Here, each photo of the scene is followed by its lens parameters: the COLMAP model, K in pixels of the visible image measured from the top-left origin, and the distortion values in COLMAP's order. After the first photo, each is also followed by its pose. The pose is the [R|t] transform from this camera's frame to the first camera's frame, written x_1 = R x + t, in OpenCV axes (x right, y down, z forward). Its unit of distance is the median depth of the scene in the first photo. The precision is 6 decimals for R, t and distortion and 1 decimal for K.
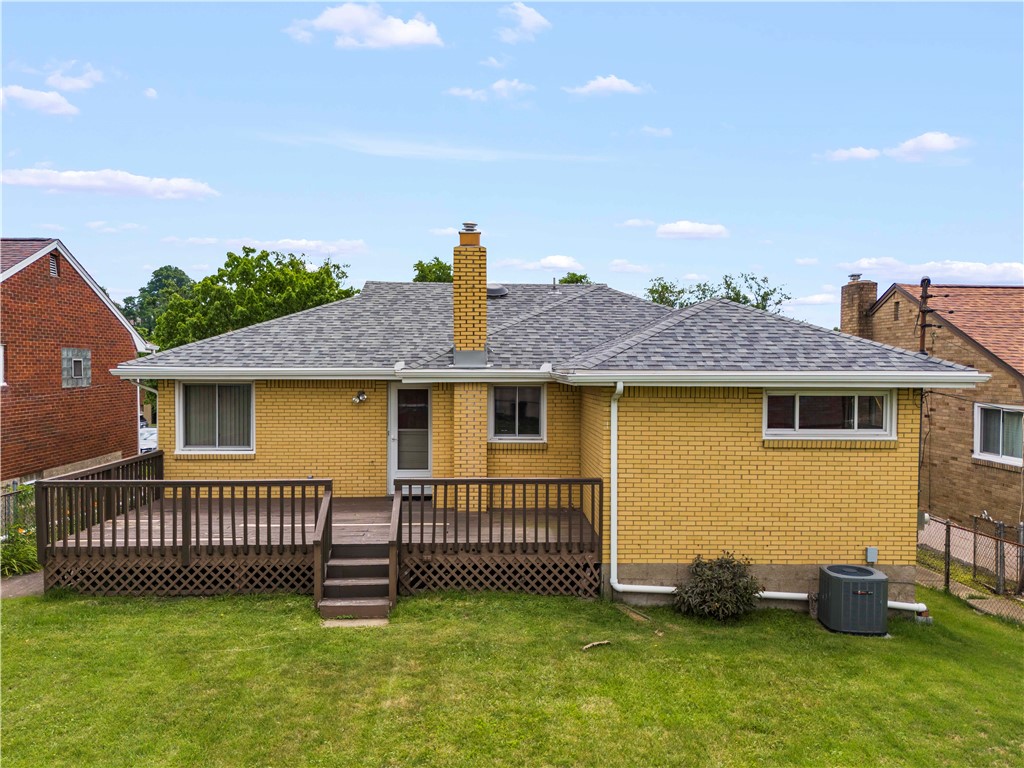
lens RADIAL K [[761.5, 0, 512.0], [0, 761.5, 384.0], [0, 0, 1]] dist [0.048987, -0.050008]
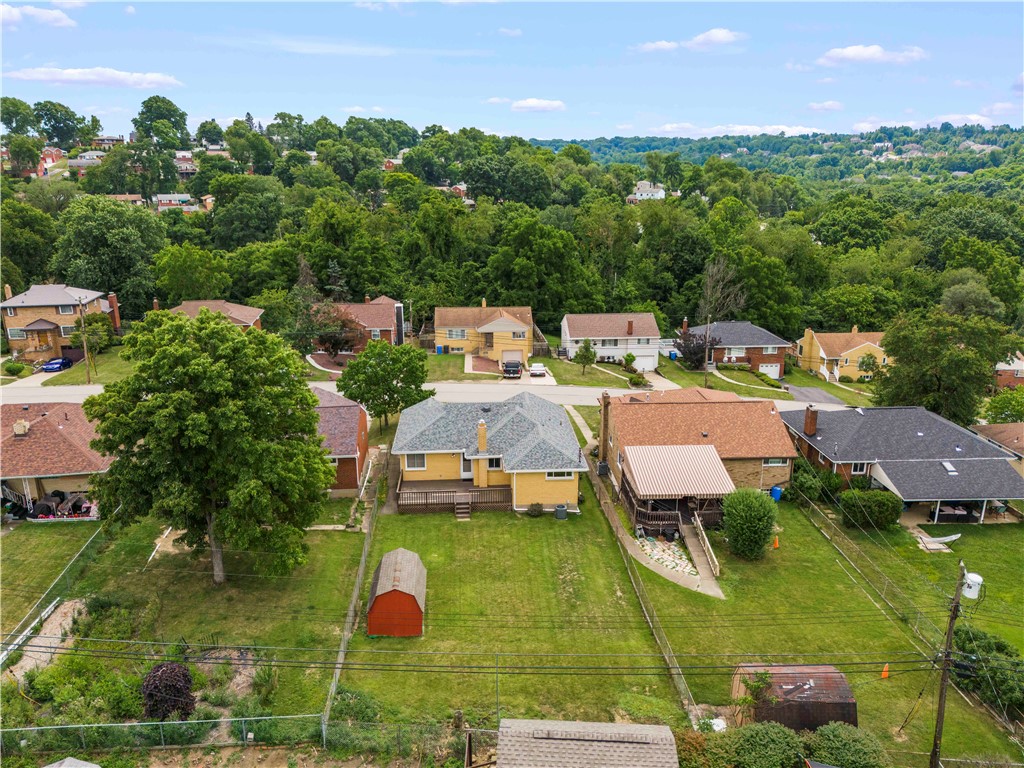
lens RADIAL K [[753.8, 0, 512.0], [0, 753.8, 384.0], [0, 0, 1]] dist [0.078676, -0.085640]
pose [[0.999609, -0.015812, 0.023061, 0.017733], [0.008715, 0.959854, 0.280365, -1.817349], [-0.026569, -0.280055, 0.959616, -3.331100]]
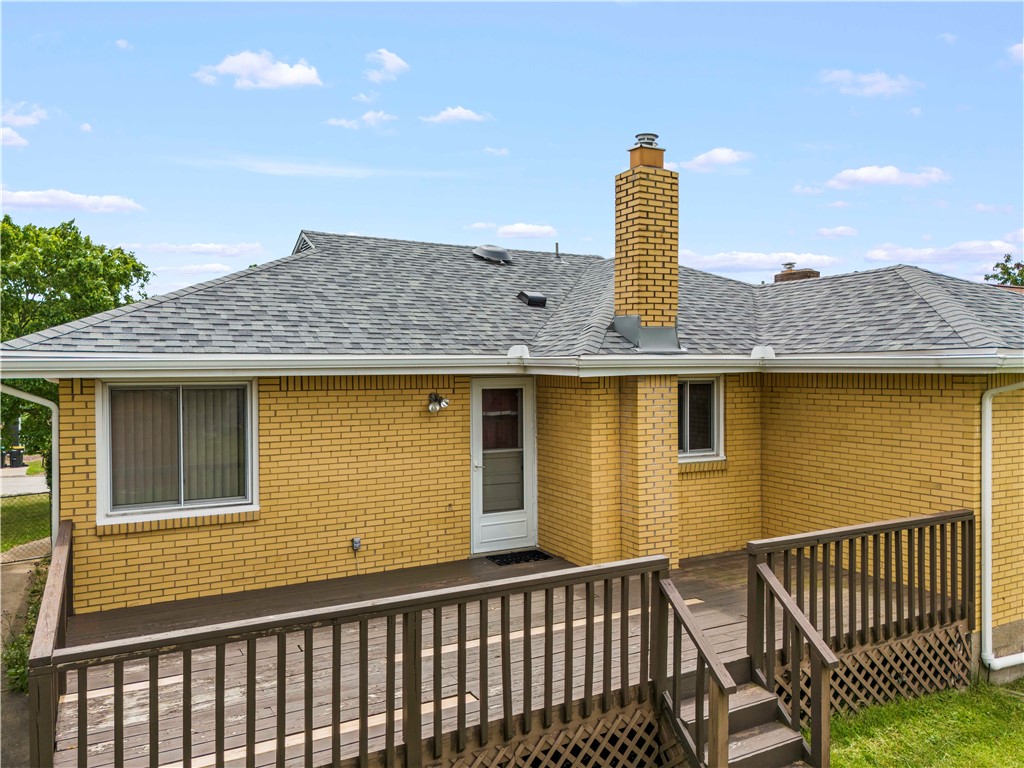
lens RADIAL K [[805.5, 0, 511.0], [0, 805.5, 360.0], [0, 0, 1]] dist [-0.004110, -0.005340]
pose [[0.892860, -0.007822, 0.450267, -0.571830], [0.014972, 0.999812, -0.012321, -0.010181], [-0.450086, 0.017743, 0.892809, 0.522814]]
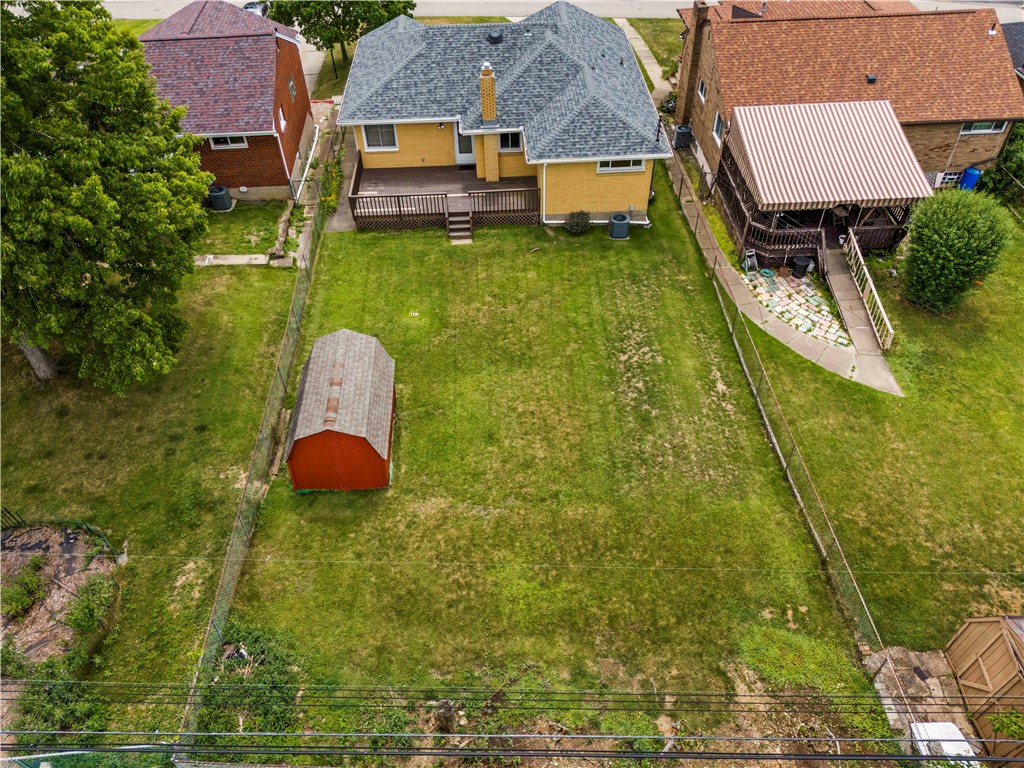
lens RADIAL K [[753.8, 0, 512.0], [0, 753.8, 384.0], [0, 0, 1]] dist [0.078676, -0.085640]
pose [[0.999522, -0.027066, -0.014927, 0.034855], [0.029807, 0.716271, 0.697185, -1.329293], [-0.008178, -0.697297, 0.716736, -1.541918]]
